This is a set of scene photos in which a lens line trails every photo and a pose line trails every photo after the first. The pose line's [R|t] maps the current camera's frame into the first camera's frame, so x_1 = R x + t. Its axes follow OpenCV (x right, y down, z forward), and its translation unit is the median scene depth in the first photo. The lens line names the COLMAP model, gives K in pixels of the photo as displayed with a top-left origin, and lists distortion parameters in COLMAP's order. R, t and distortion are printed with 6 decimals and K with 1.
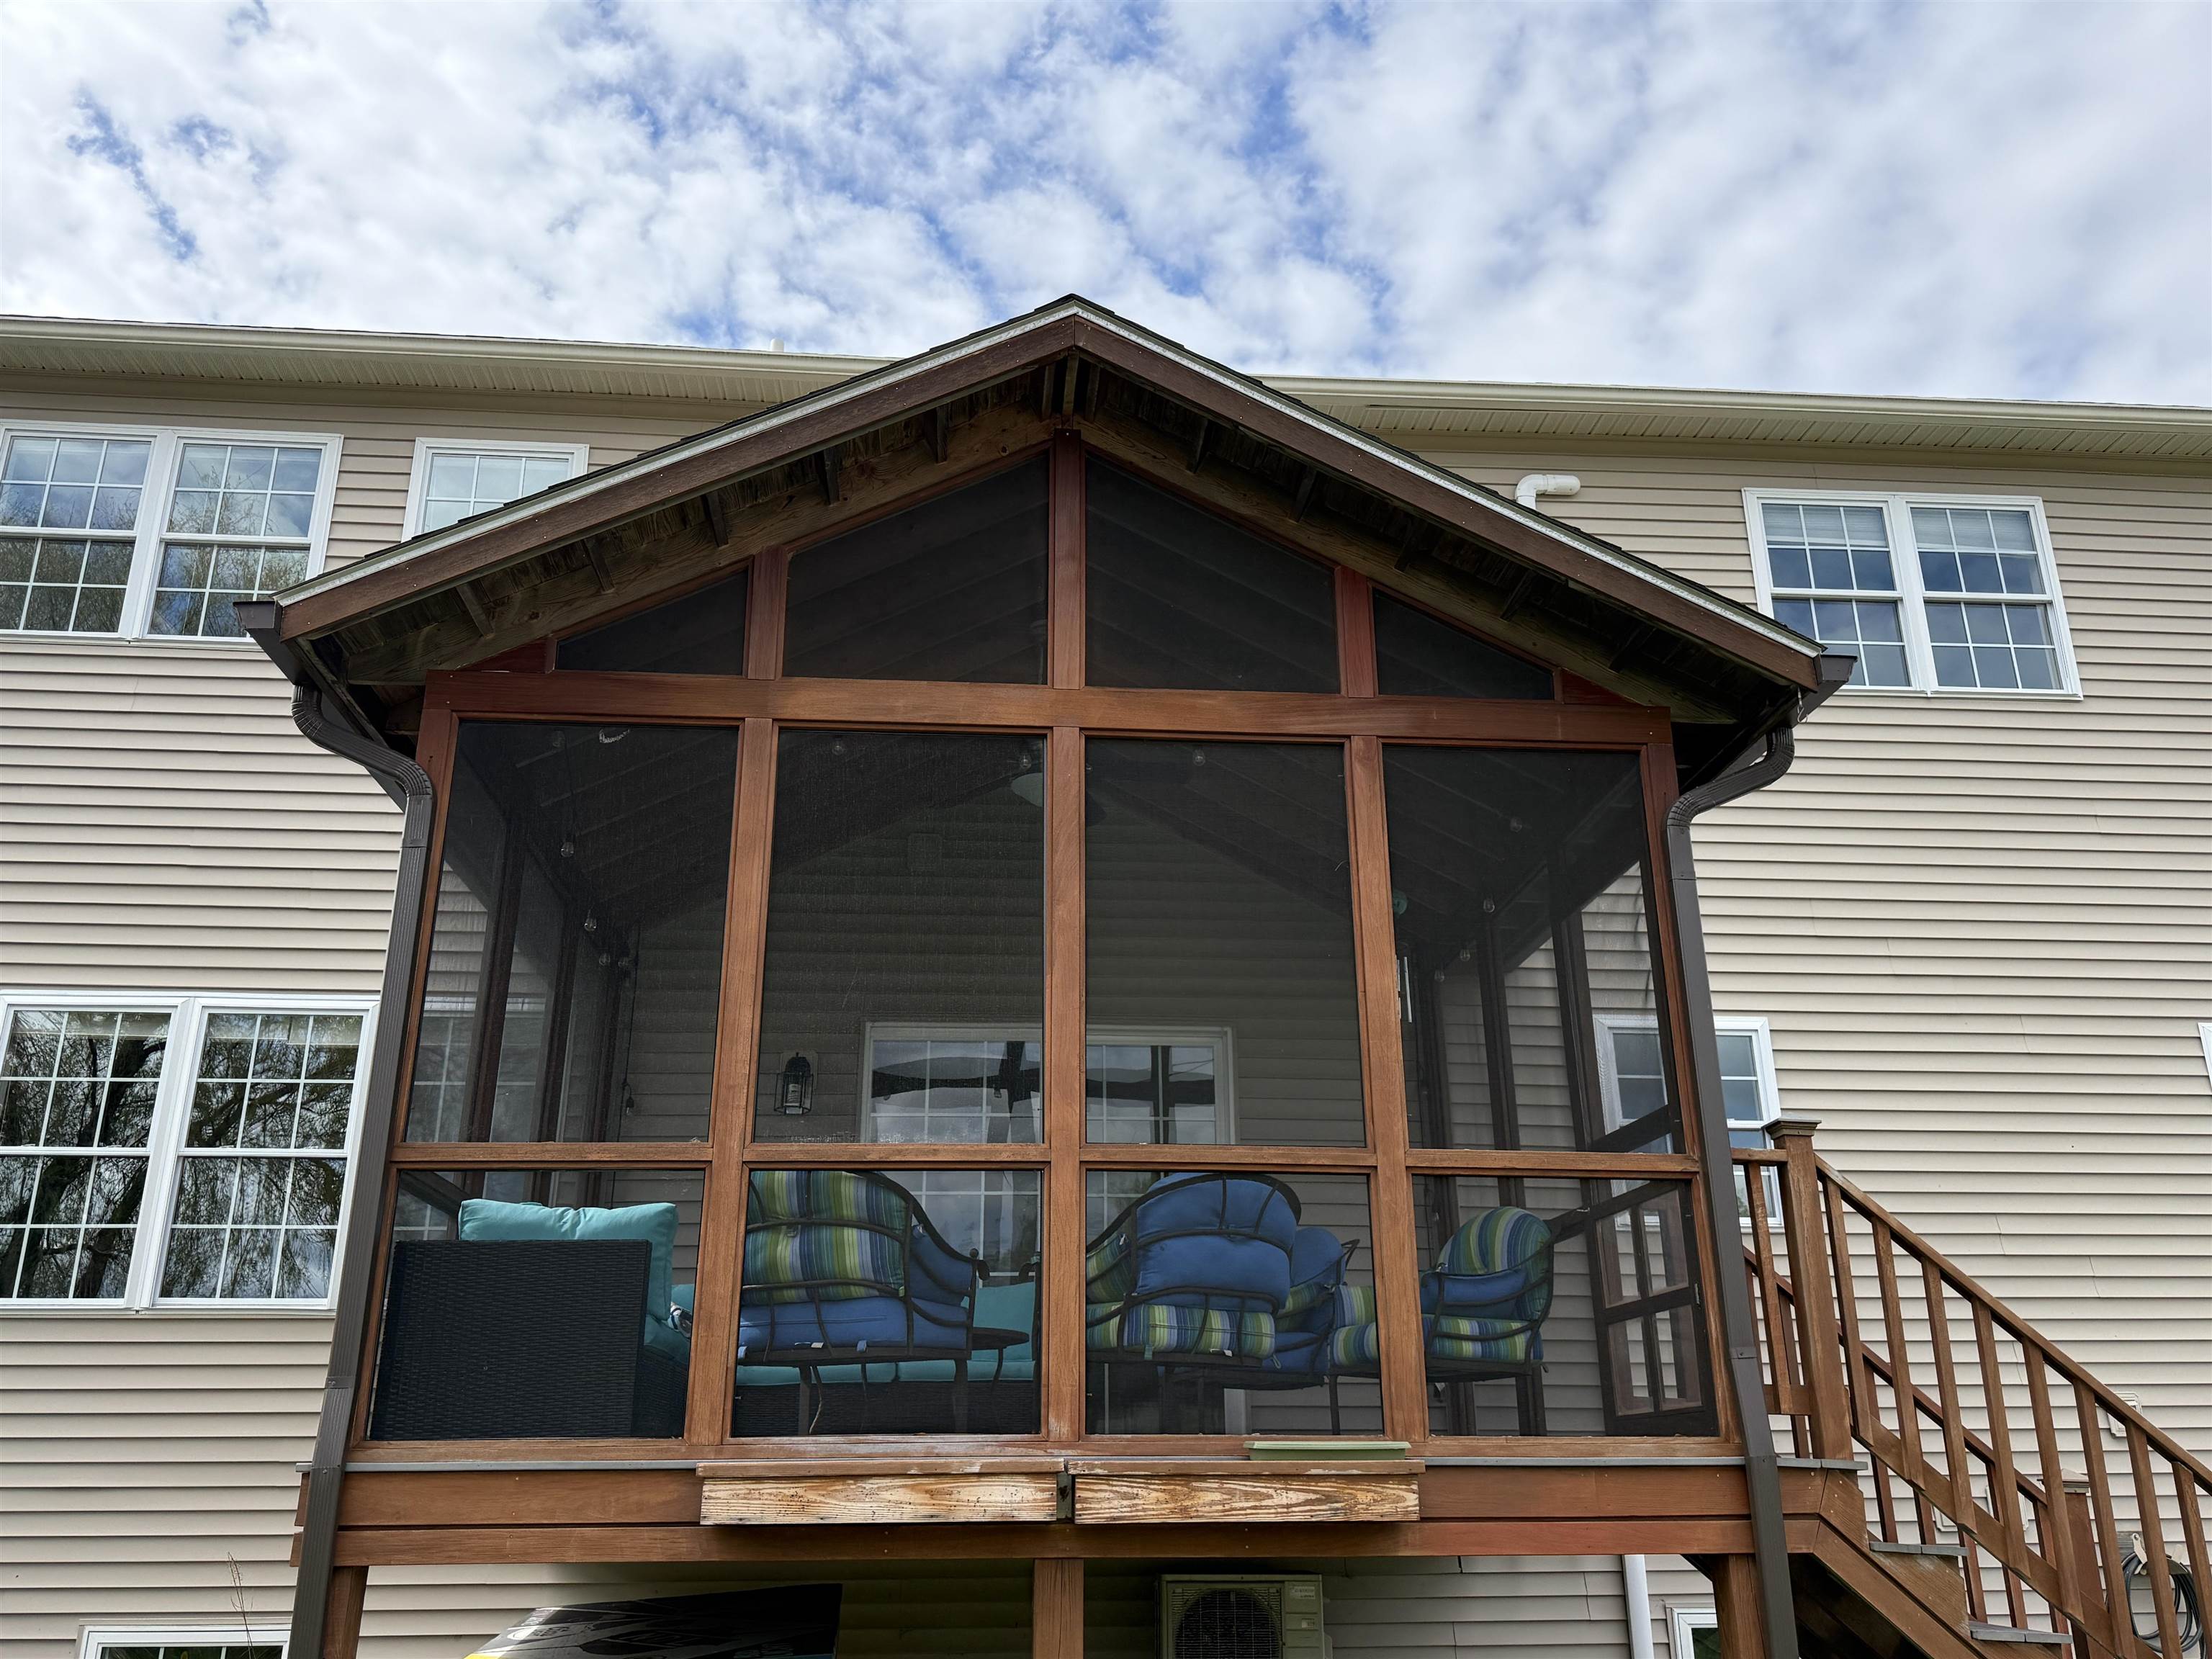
lens RADIAL K [[1744.1, 0, 1107.1], [0, 1744.1, 834.2], [0, 0, 1]] dist [0.039988, -0.022329]
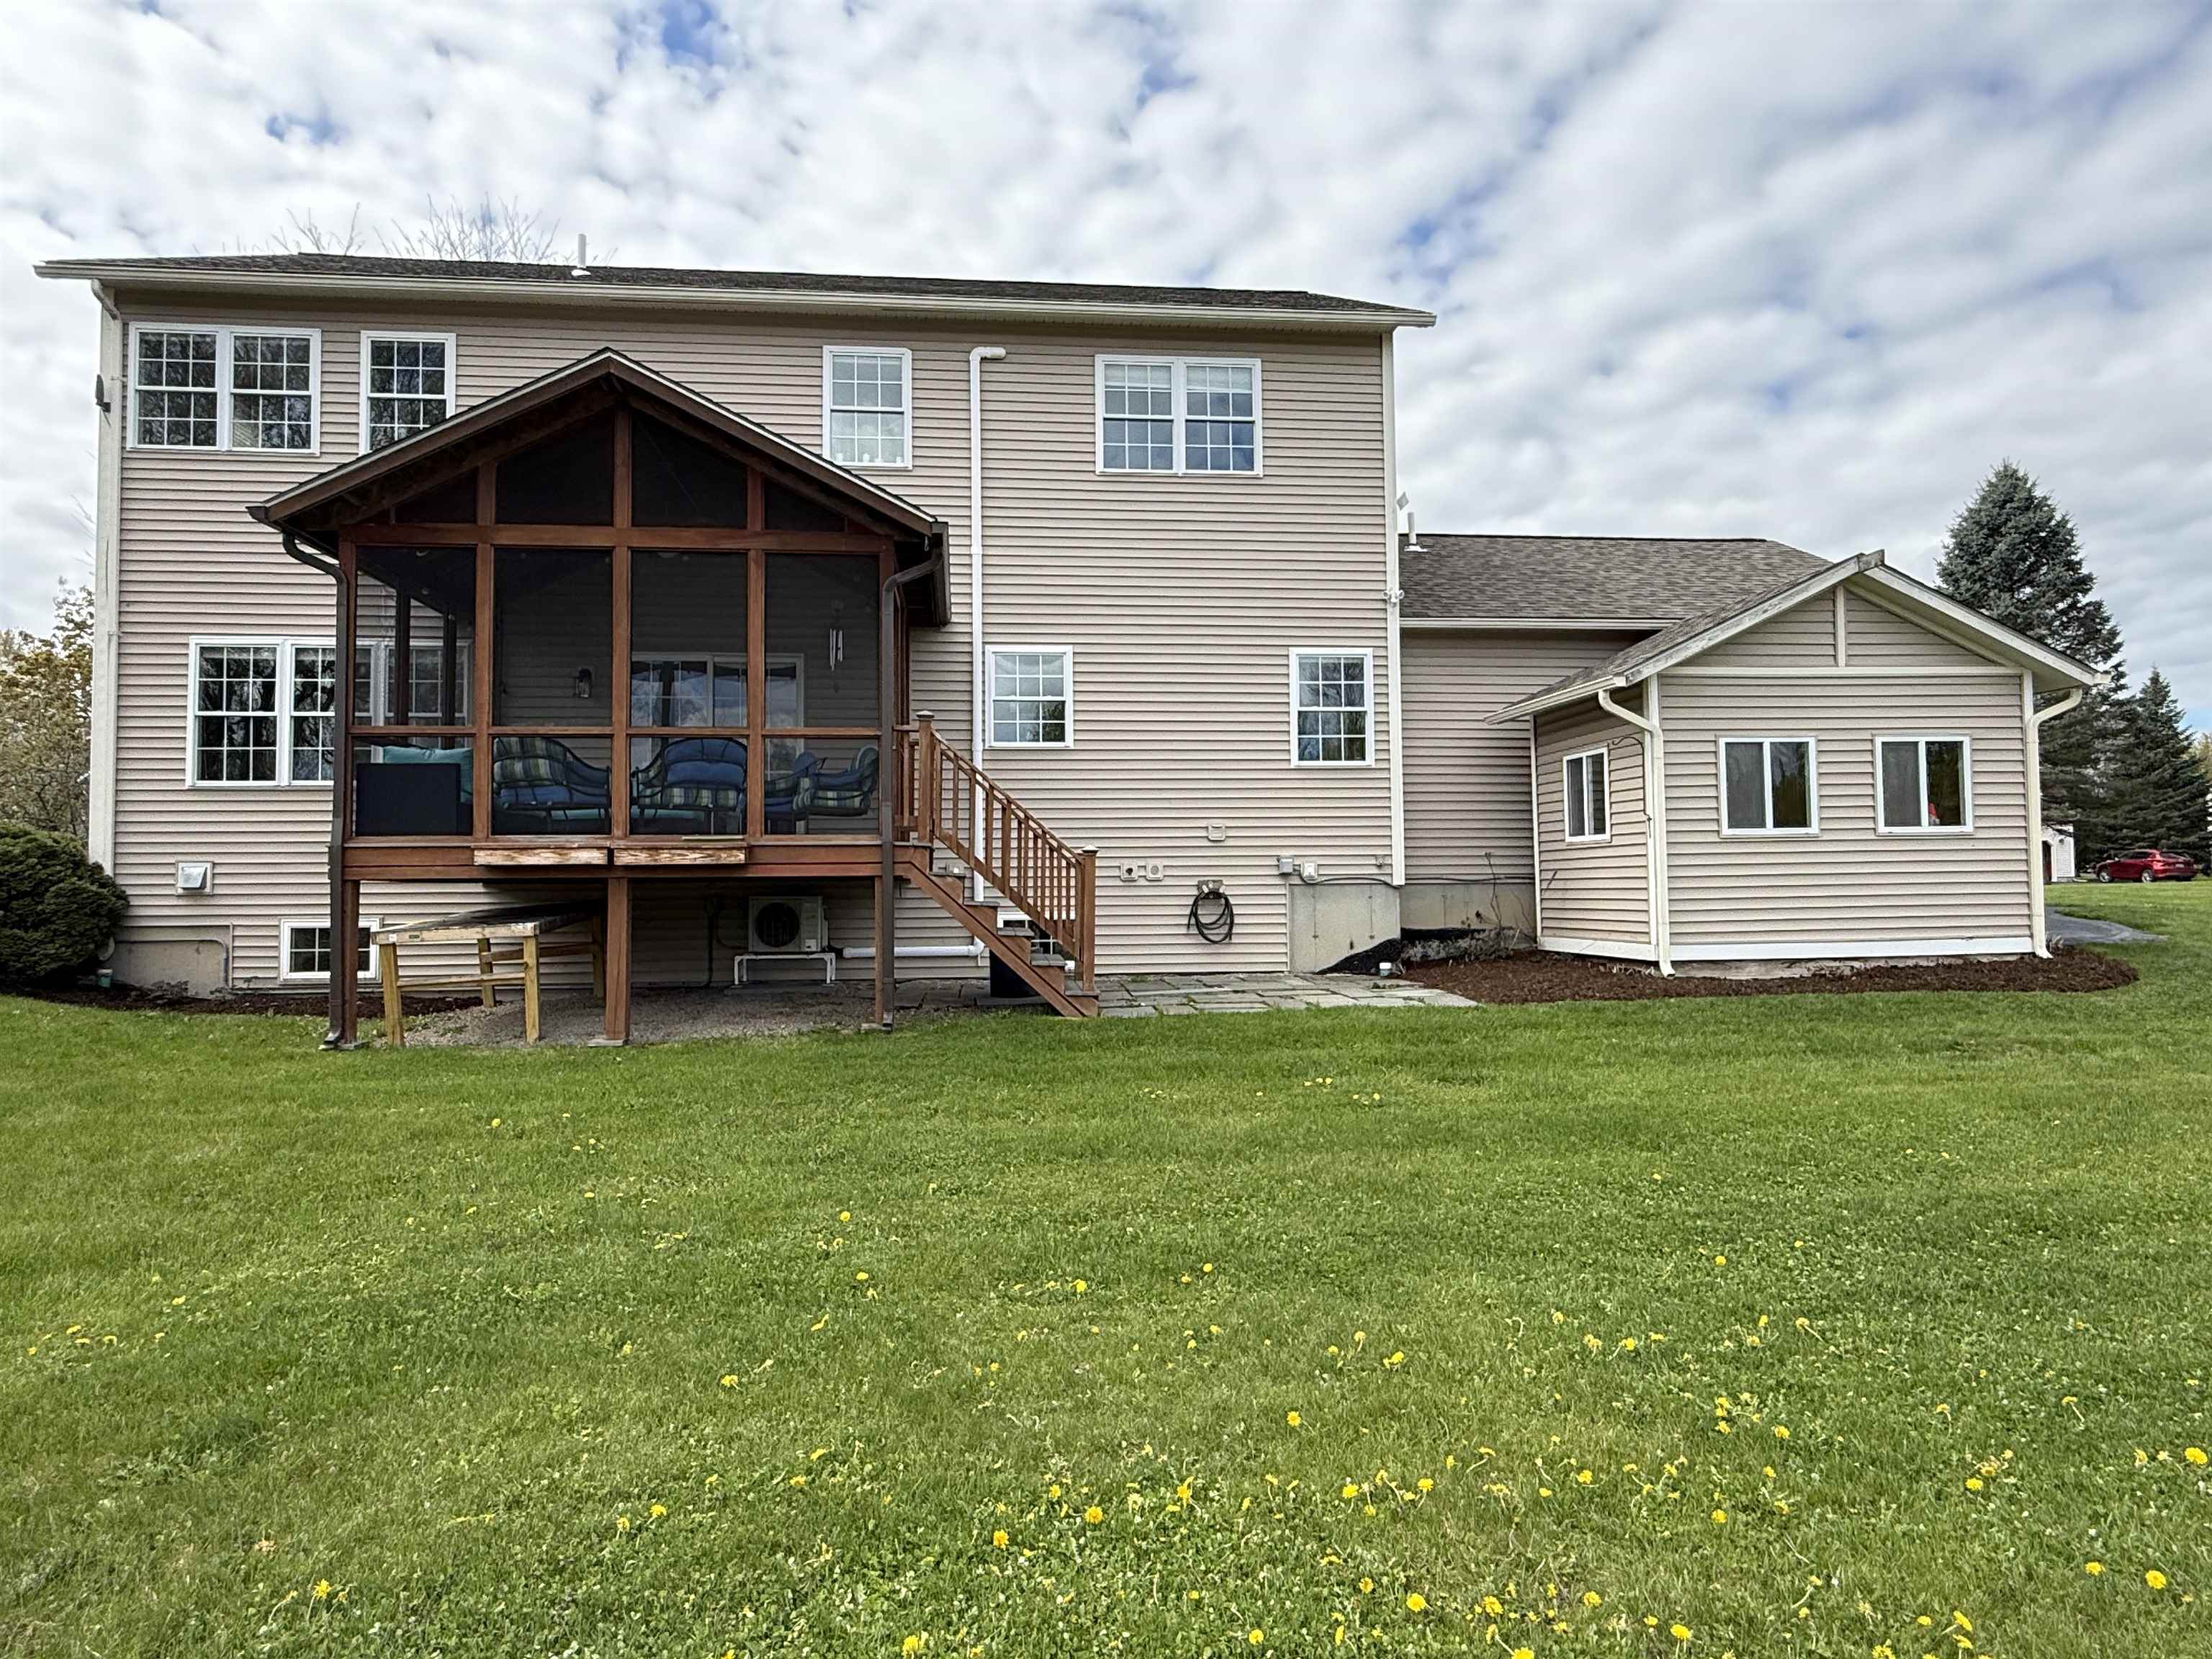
lens RADIAL K [[1307.3, 0, 1102.2], [0, 1307.3, 823.1], [0, 0, 1]] dist [-0.004081, -0.004402]
pose [[0.999696, -0.003657, 0.024389, 0.579382], [-0.003735, 0.955080, 0.296324, -0.231451], [-0.024378, -0.296325, 0.954776, -0.790150]]
